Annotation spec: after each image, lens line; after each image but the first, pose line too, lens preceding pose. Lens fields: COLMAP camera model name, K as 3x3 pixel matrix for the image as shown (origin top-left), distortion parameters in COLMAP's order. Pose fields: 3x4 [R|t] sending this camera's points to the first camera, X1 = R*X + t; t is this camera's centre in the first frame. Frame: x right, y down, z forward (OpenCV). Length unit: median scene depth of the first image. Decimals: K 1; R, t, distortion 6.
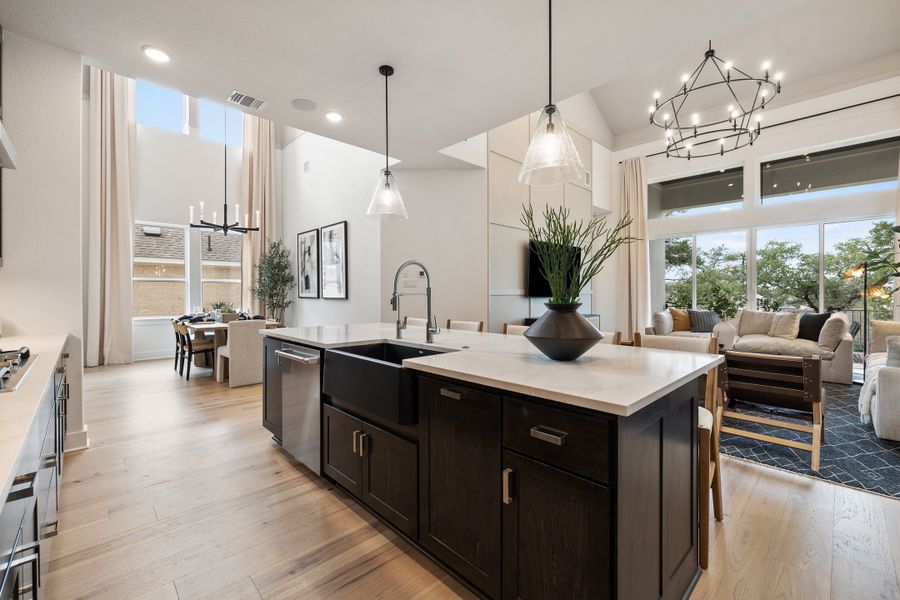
lens RADIAL K [[379.6, 0, 449.2], [0, 379.6, 294.3], [0, 0, 1]] dist [0.001354, 0.000247]
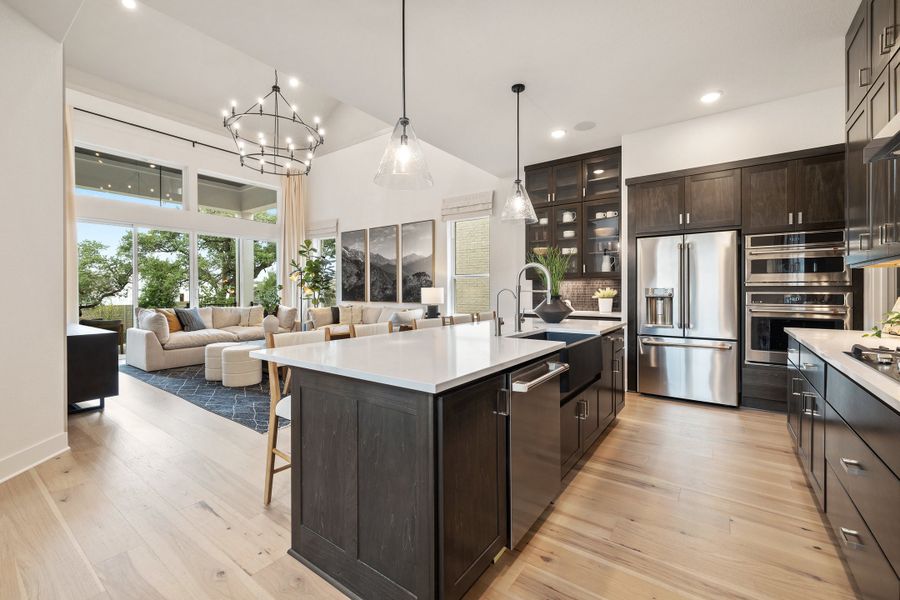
lens RADIAL K [[379.6, 0, 448.3], [0, 379.6, 293.3], [0, 0, 1]] dist [0.001354, 0.000247]
pose [[-0.175208, -0.006620, 0.984509, -0.434531], [0.005979, 0.999952, 0.007788, -0.003151], [-0.984513, 0.007251, -0.175160, 0.516945]]
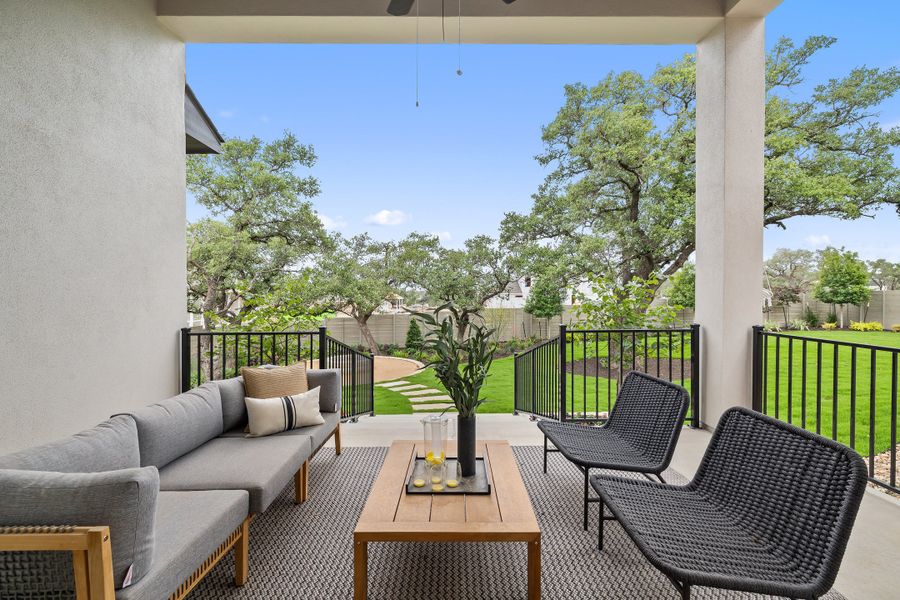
lens RADIAL K [[379.6, 0, 437.7], [0, 379.6, 297.5], [0, 0, 1]] dist [0.001354, 0.000247]
pose [[0.710767, -0.004867, 0.703411, 0.860181], [0.002531, 0.999987, 0.004361, 0.005956], [-0.703423, -0.001320, 0.710770, 1.060216]]
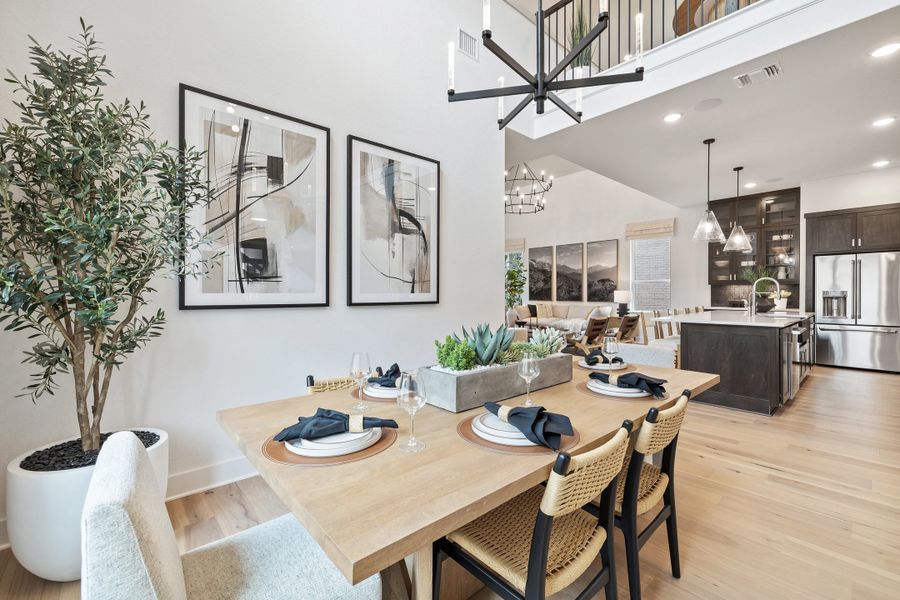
lens RADIAL K [[379.6, 0, 446.8], [0, 379.6, 295.9], [0, 0, 1]] dist [0.001354, 0.000247]
pose [[0.034890, -0.006476, 0.999370, -0.832159], [0.003644, 0.999973, 0.006353, -0.001612], [-0.999385, 0.003420, 0.034912, 0.975493]]
